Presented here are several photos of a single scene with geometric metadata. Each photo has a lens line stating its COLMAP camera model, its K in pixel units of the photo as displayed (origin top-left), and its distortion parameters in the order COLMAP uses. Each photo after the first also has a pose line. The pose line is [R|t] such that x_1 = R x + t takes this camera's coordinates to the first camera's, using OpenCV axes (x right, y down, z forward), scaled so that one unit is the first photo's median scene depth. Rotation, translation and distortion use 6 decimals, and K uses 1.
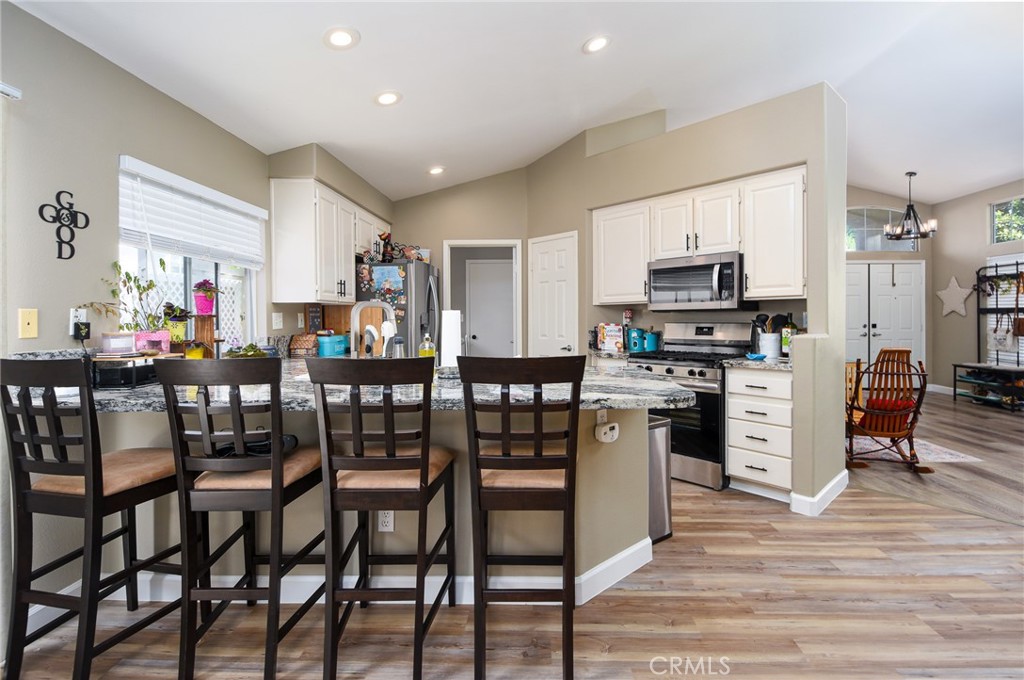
lens RADIAL K [[425.7, 0, 542.5], [0, 425.7, 317.7], [0, 0, 1]] dist [0.002877, -0.000012]
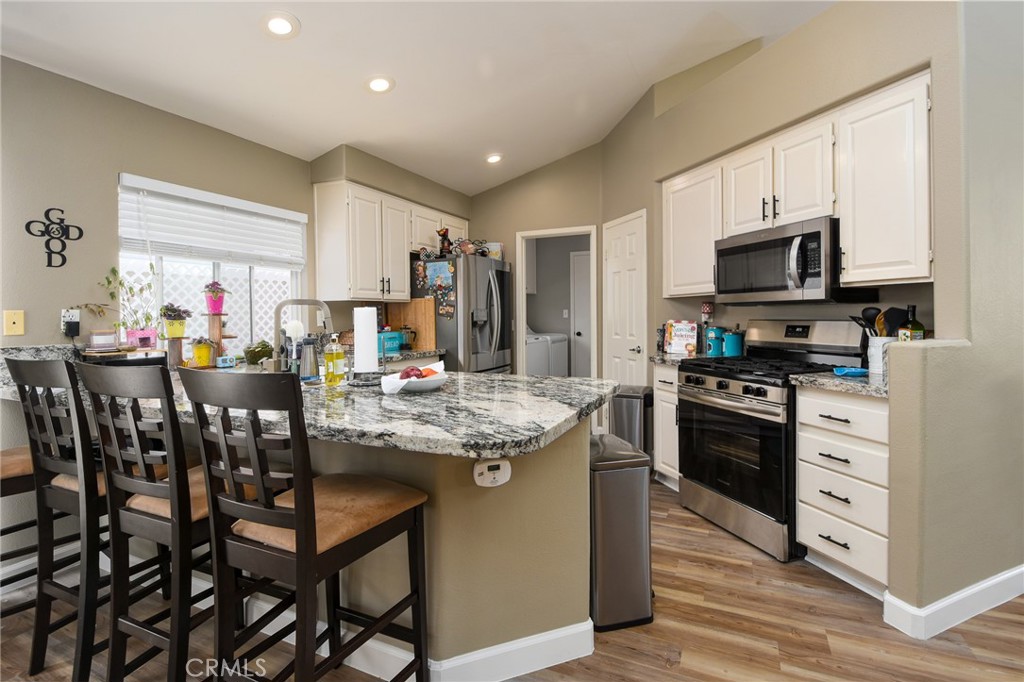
lens RADIAL K [[427.4, 0, 587.4], [0, 427.4, 315.6], [0, 0, 1]] dist [-0.001964, -0.000525]
pose [[0.936069, -0.003101, -0.351804, 0.335513], [0.005796, 0.999961, 0.006608, -0.002255], [0.351770, -0.008225, 0.936050, 0.222005]]
